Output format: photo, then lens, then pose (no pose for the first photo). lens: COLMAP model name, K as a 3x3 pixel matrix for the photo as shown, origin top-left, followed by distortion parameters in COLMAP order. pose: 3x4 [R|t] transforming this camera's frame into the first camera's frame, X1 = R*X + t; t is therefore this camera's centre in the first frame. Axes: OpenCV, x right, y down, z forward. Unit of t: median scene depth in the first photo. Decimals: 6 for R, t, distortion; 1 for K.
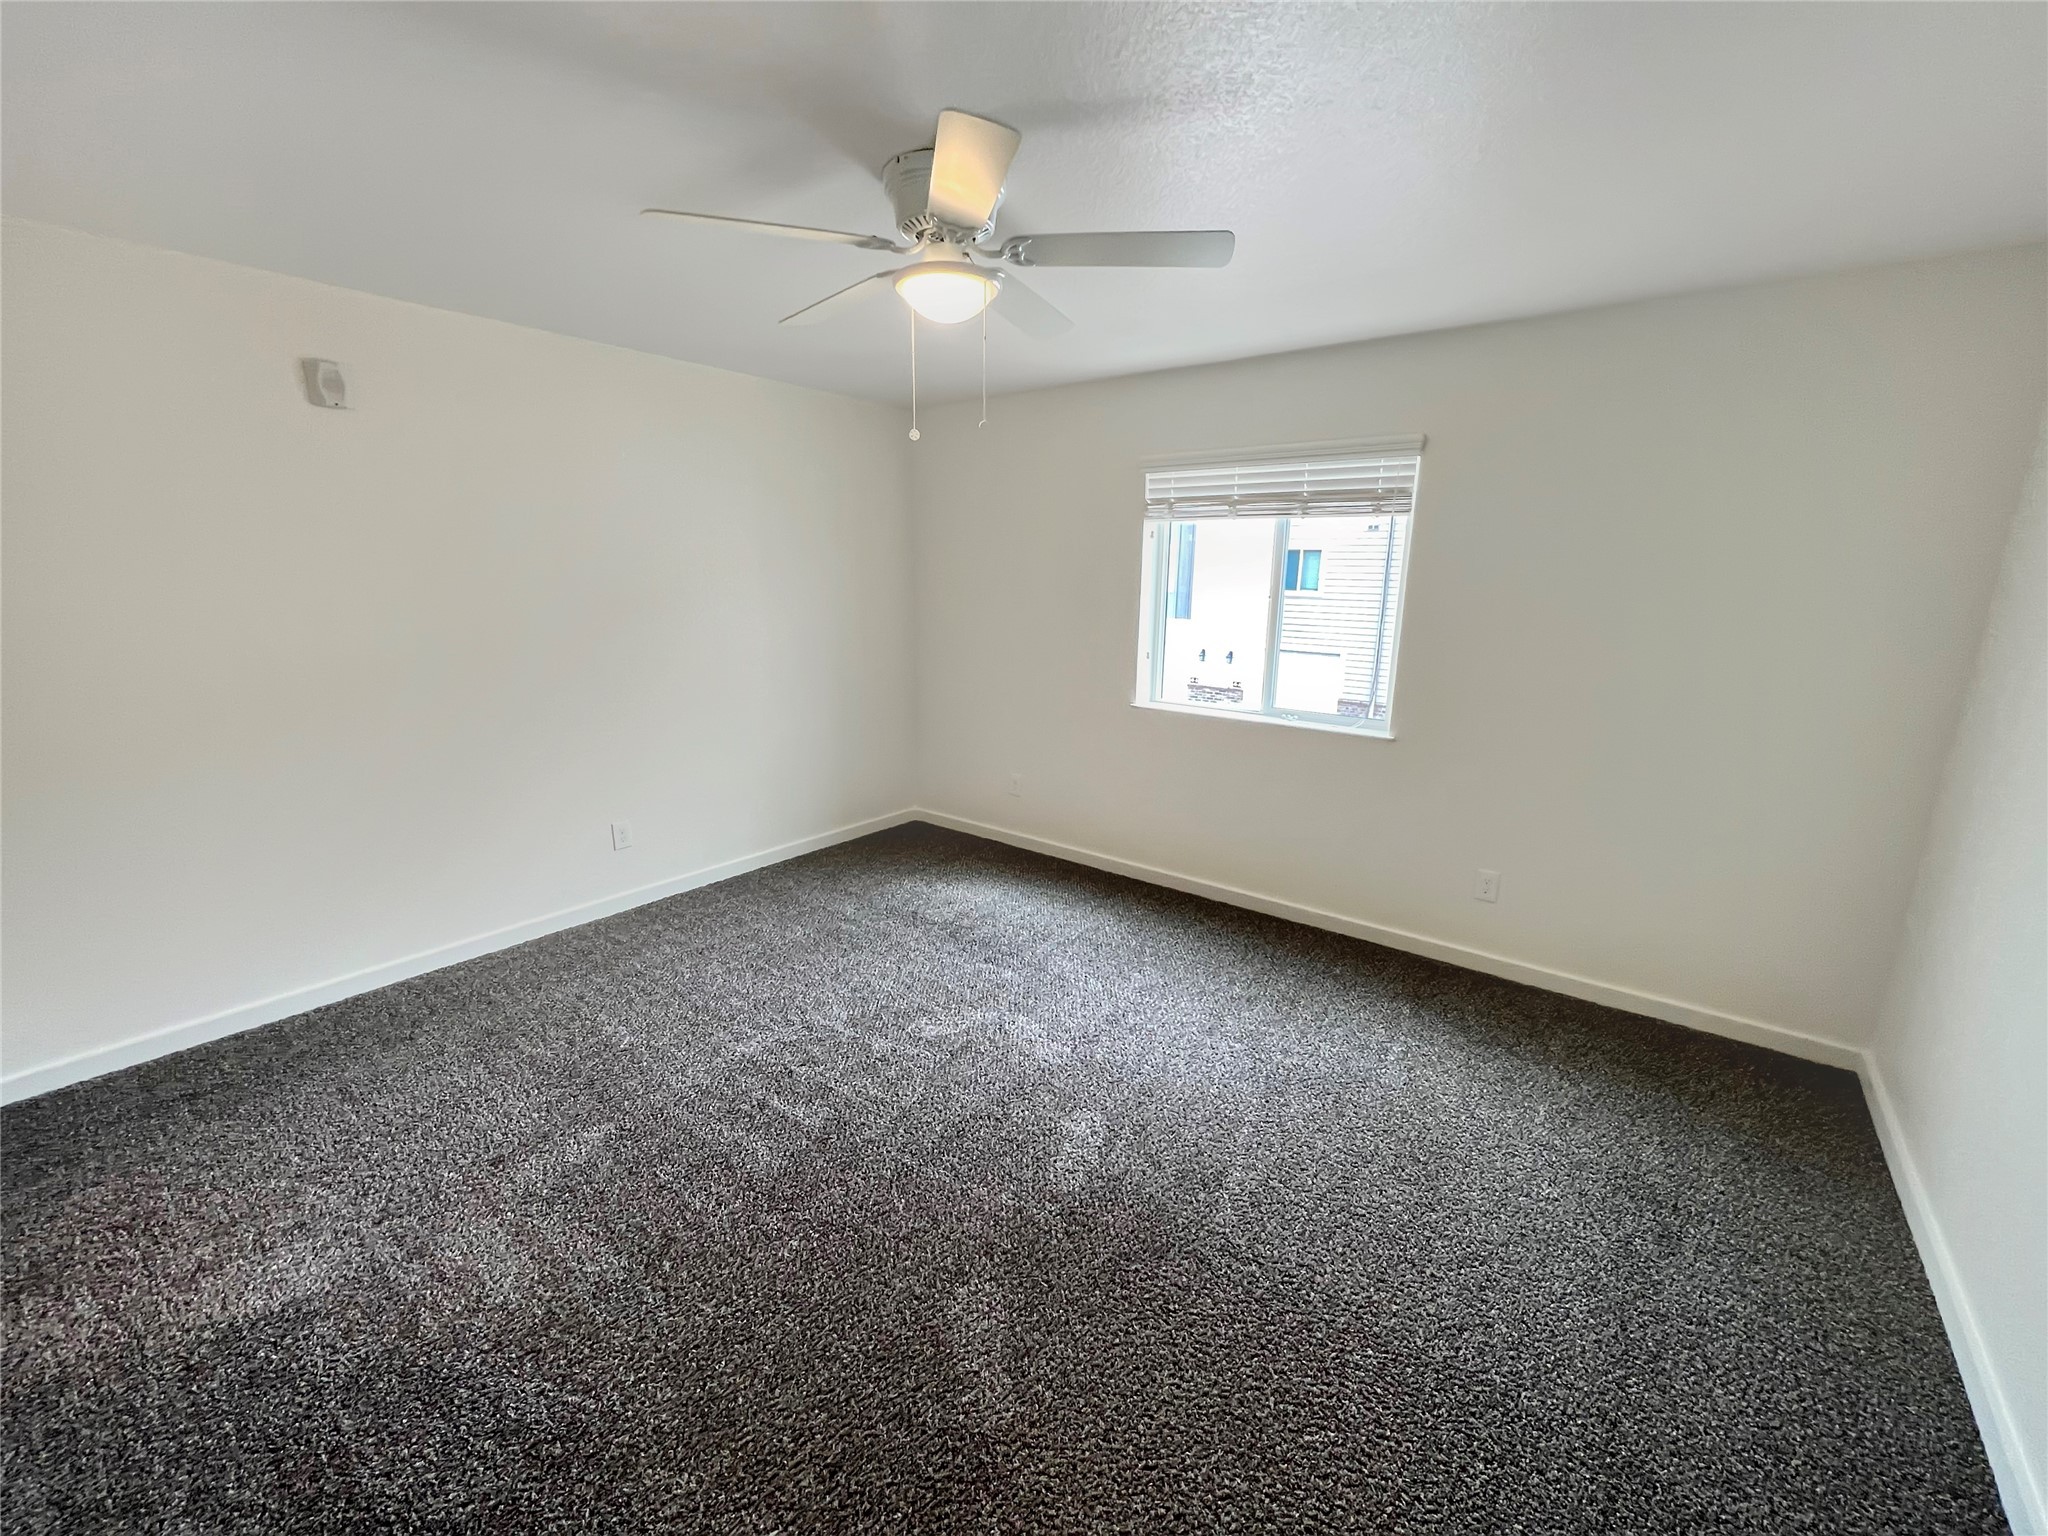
lens RADIAL K [[827.3, 0, 1015.2], [0, 827.3, 772.5], [0, 0, 1]] dist [-0.000181, -0.000078]
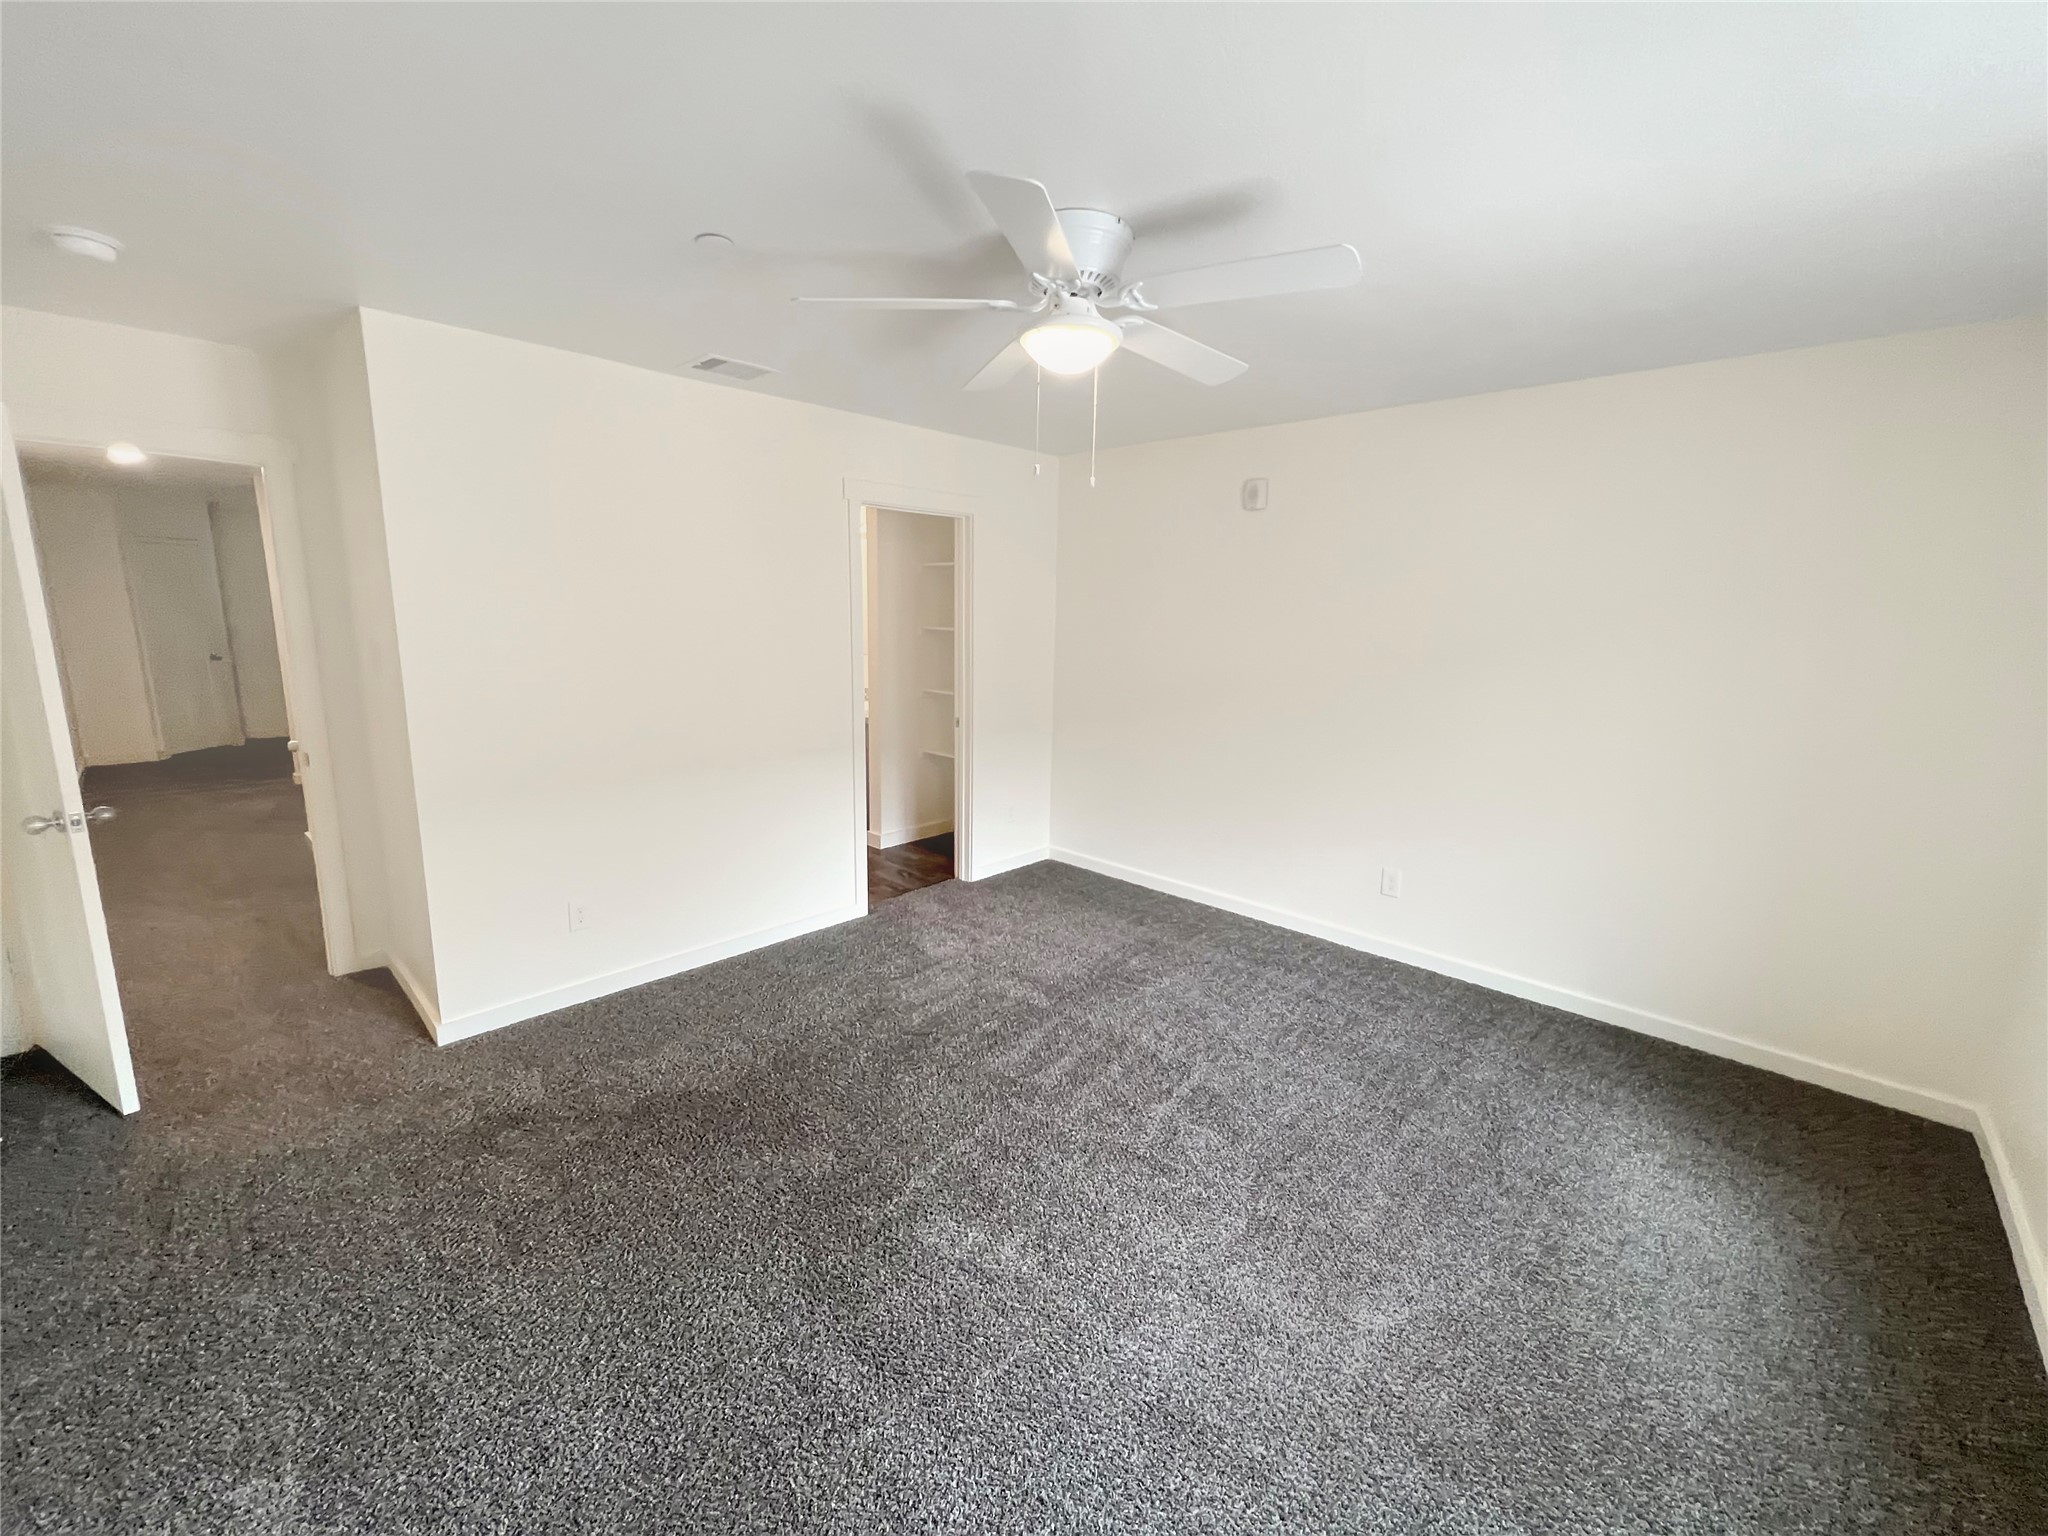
lens RADIAL K [[827.3, 0, 1025.8], [0, 827.3, 760.6], [0, 0, 1]] dist [-0.000181, -0.000078]
pose [[-0.101793, 0.162403, -0.981460, 0.525125], [-0.256624, 0.948906, 0.183632, -0.133518], [0.961136, 0.270559, -0.054915, 0.585653]]
